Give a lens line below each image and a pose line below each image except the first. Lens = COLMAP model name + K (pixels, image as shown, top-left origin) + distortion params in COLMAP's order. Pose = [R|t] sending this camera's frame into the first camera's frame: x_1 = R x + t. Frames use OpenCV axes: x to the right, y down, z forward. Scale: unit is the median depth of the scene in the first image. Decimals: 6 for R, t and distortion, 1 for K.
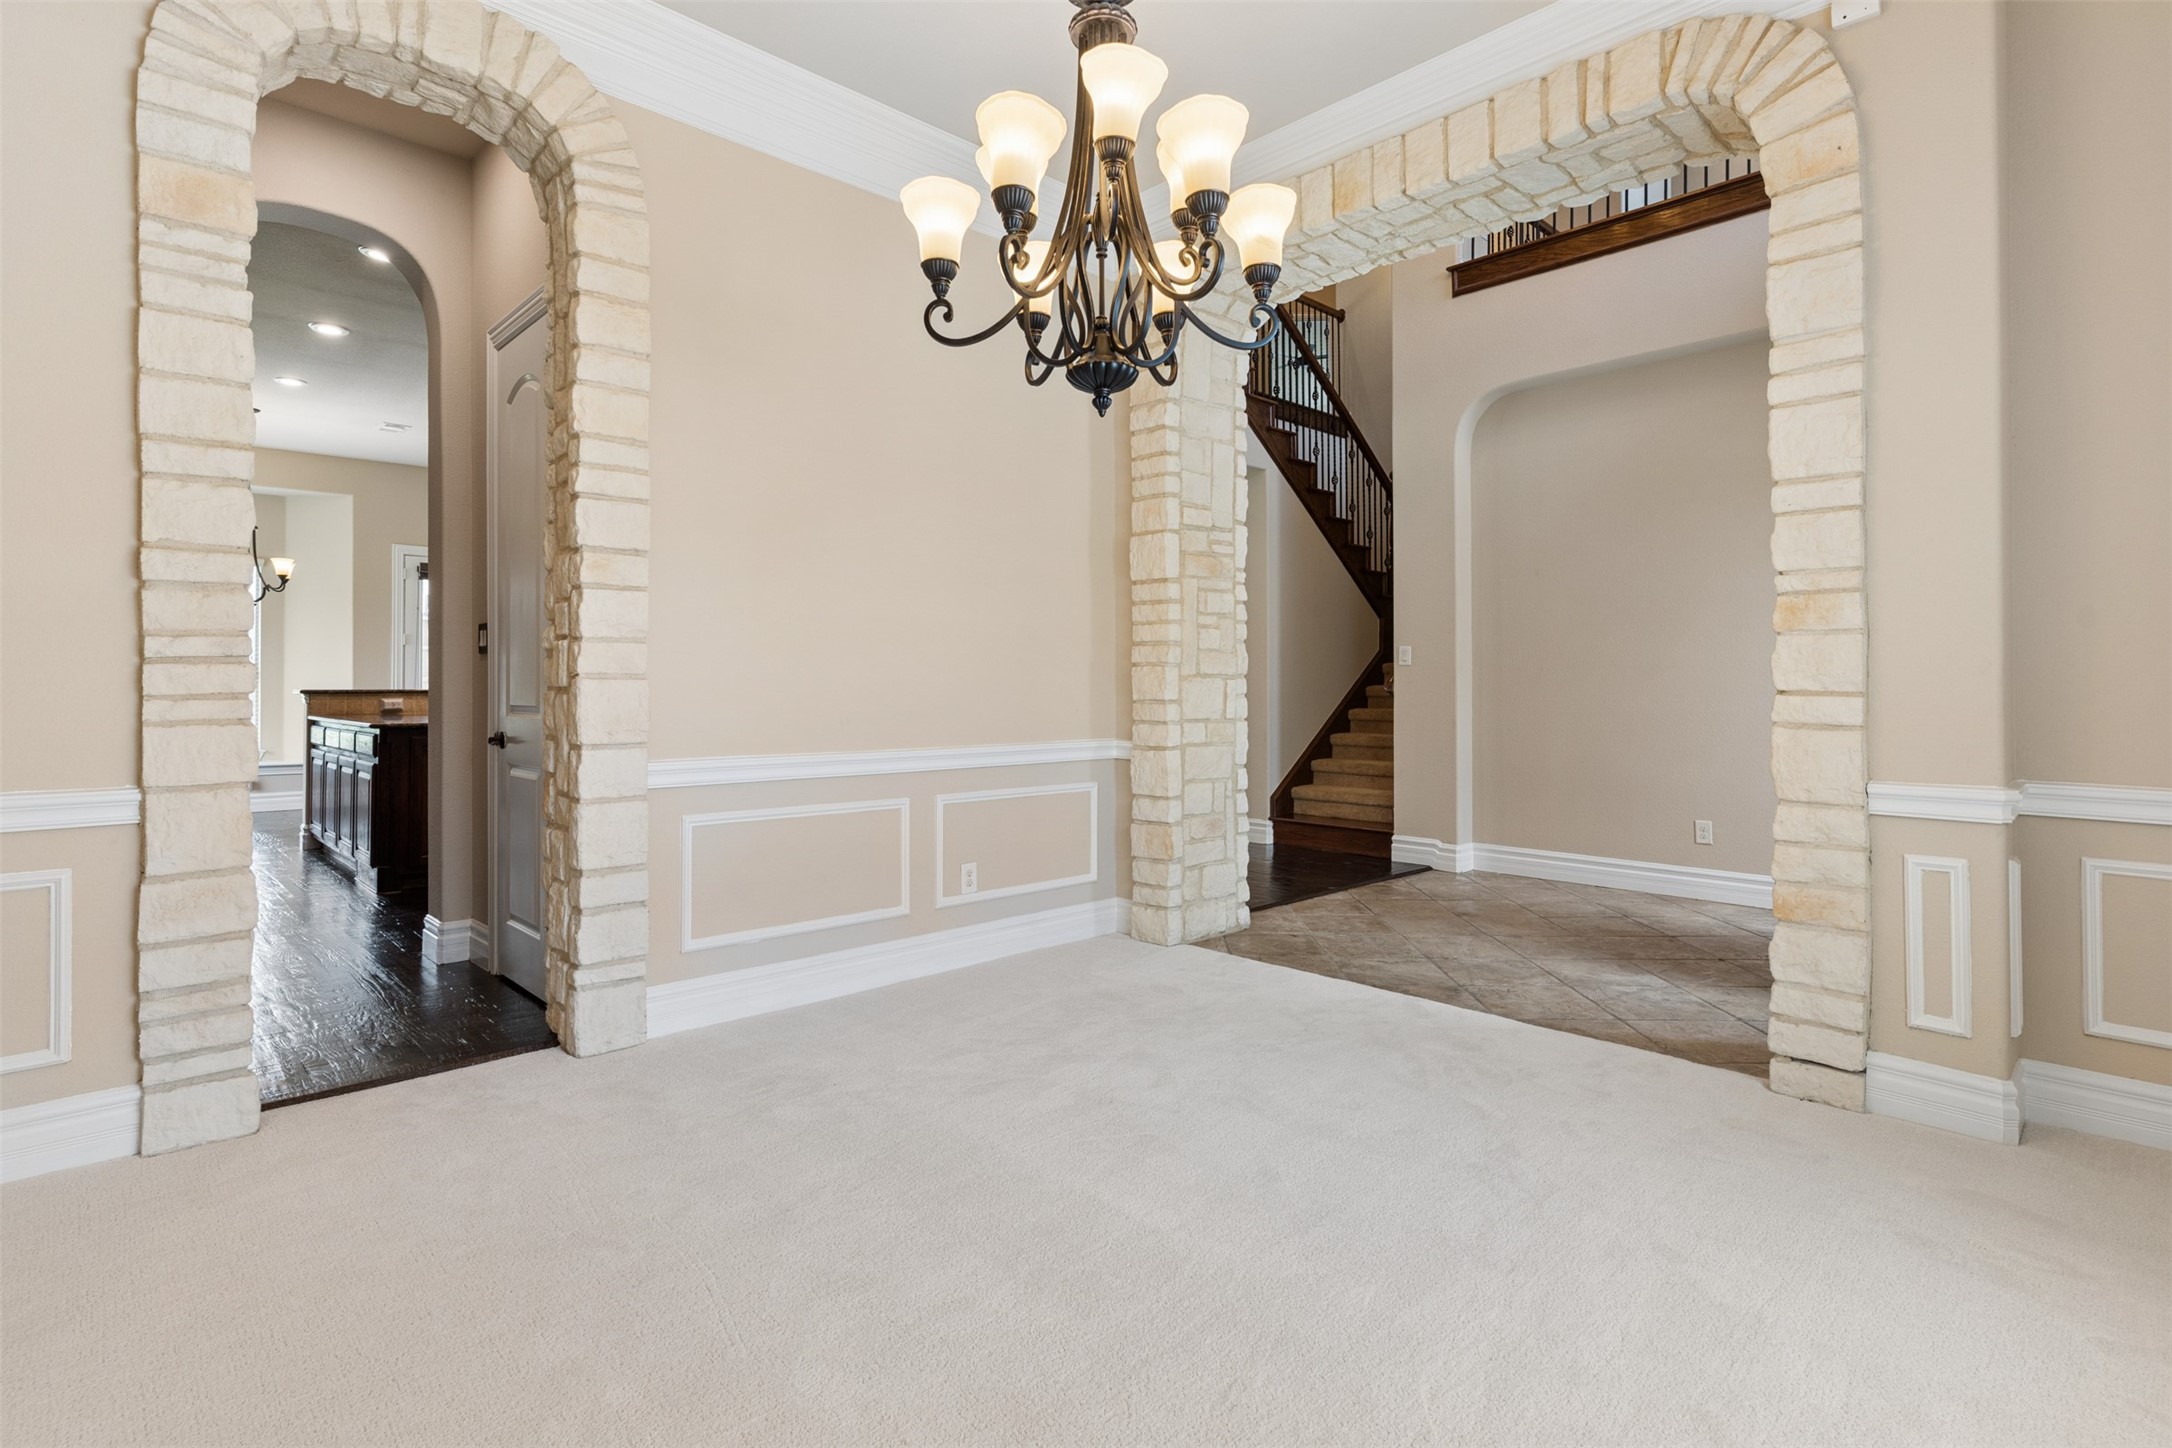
lens RADIAL K [[1066.1, 0, 1082.1], [0, 1066.1, 661.4], [0, 0, 1]] dist [-0.000769, 0.000298]
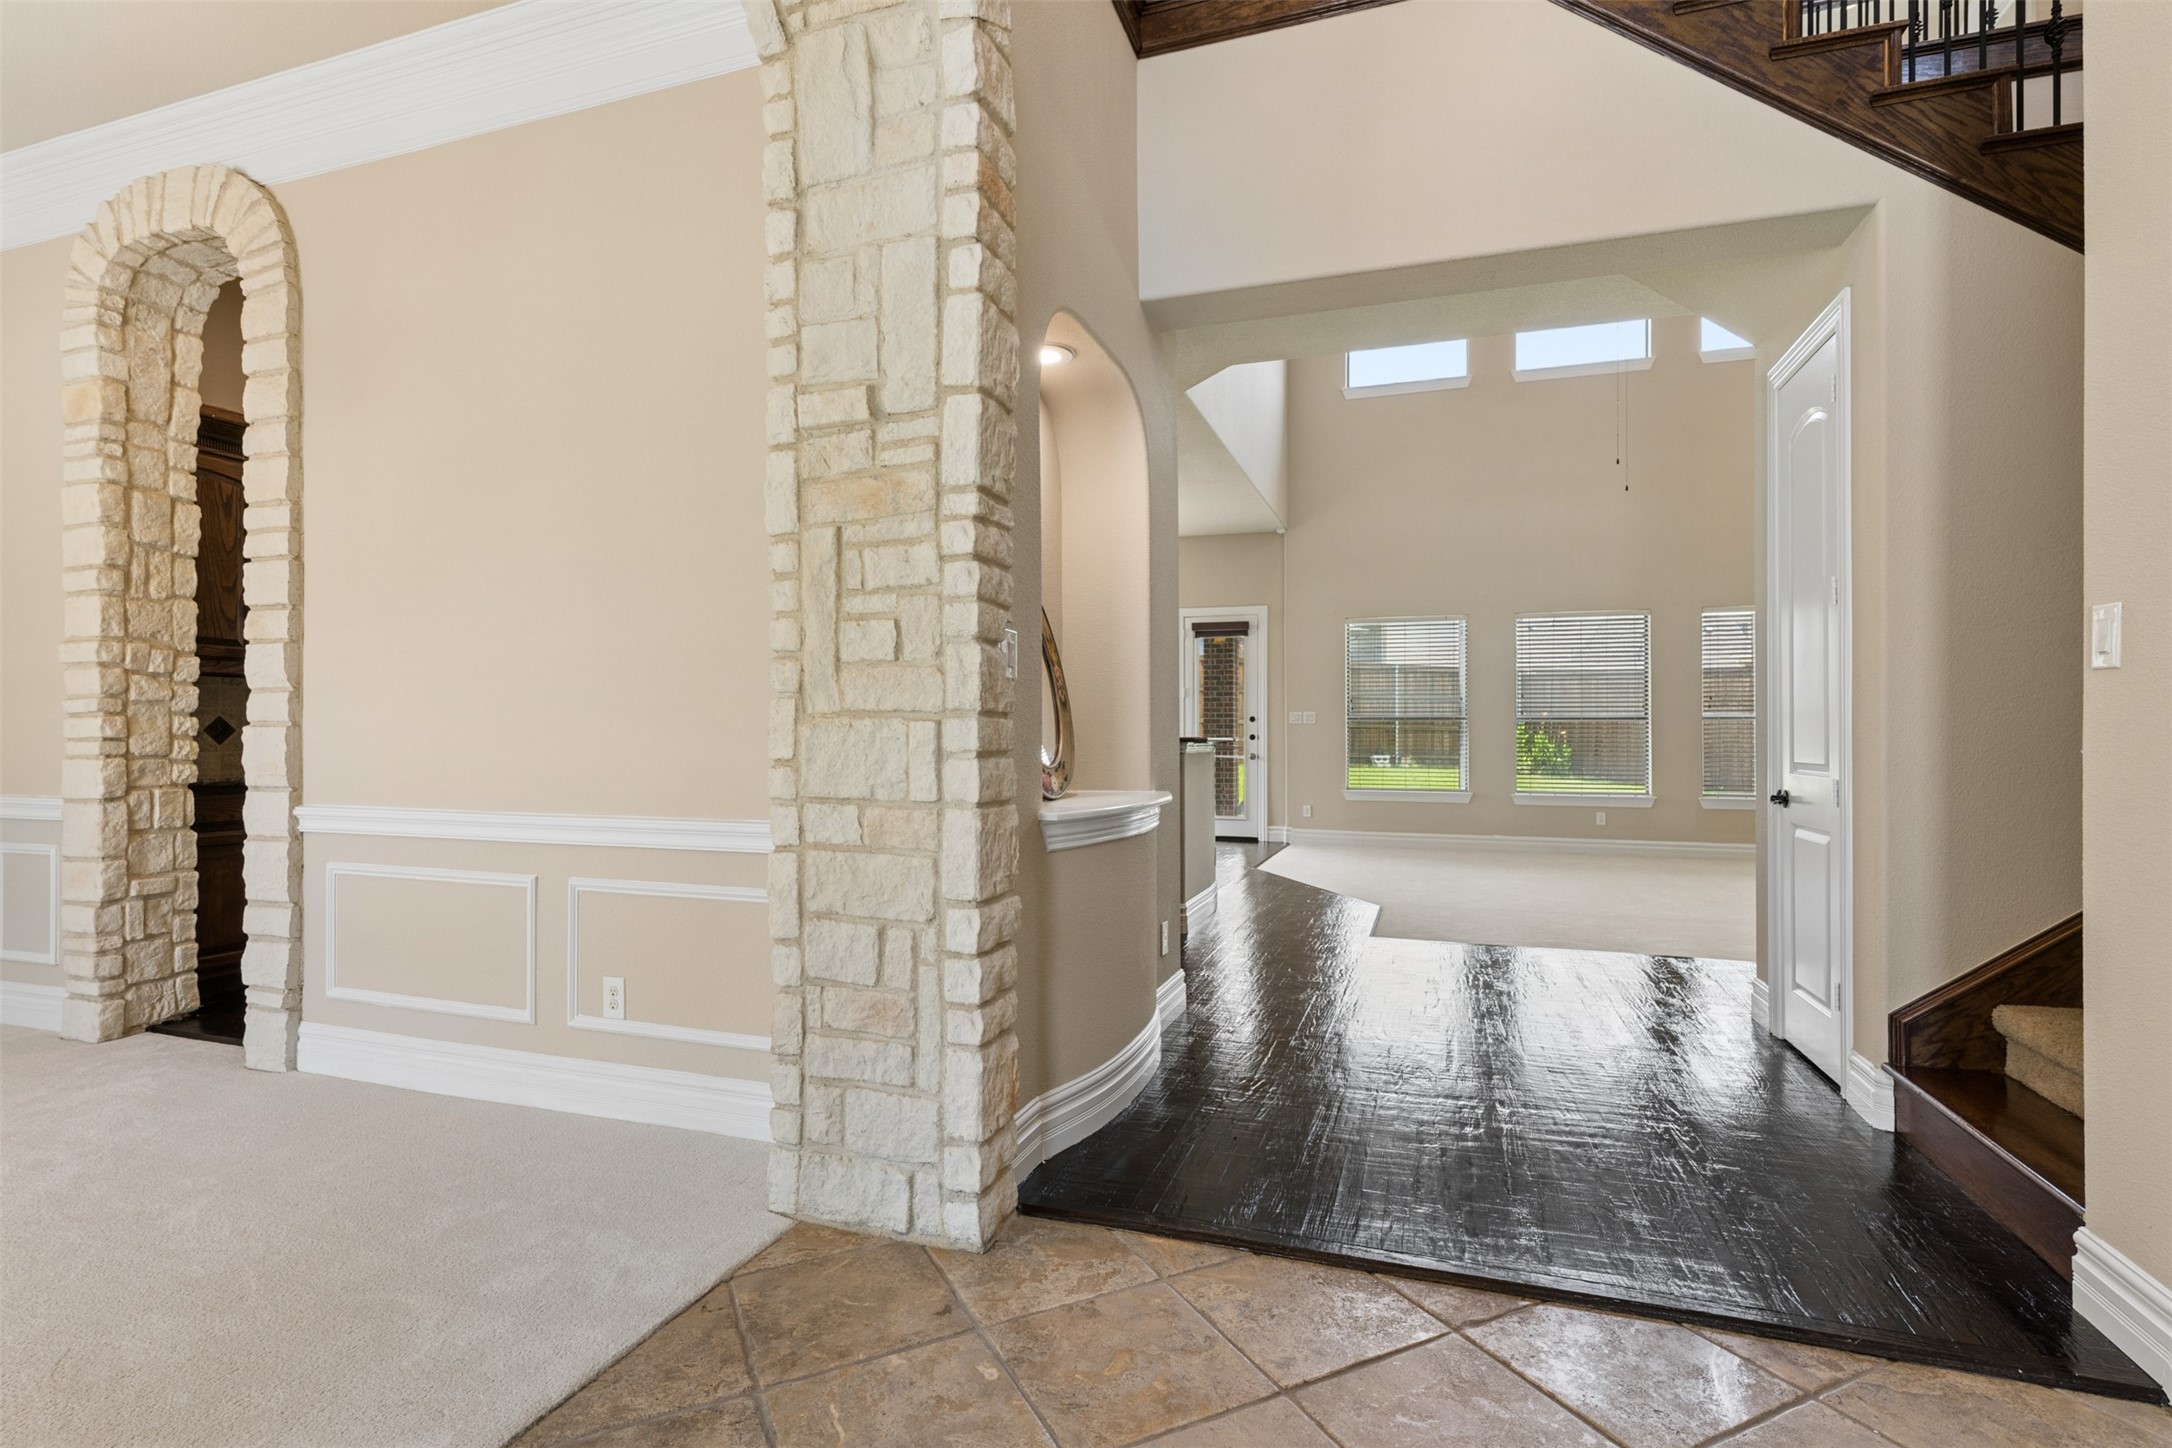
lens RADIAL K [[1066.1, 0, 1079.7], [0, 1066.1, 730.6], [0, 0, 1]] dist [-0.000769, 0.000298]
pose [[0.468161, 0.001367, -0.883642, 0.623740], [0.010305, 0.999922, 0.007007, 0.019323], [0.883583, -0.012386, 0.468110, 0.869491]]
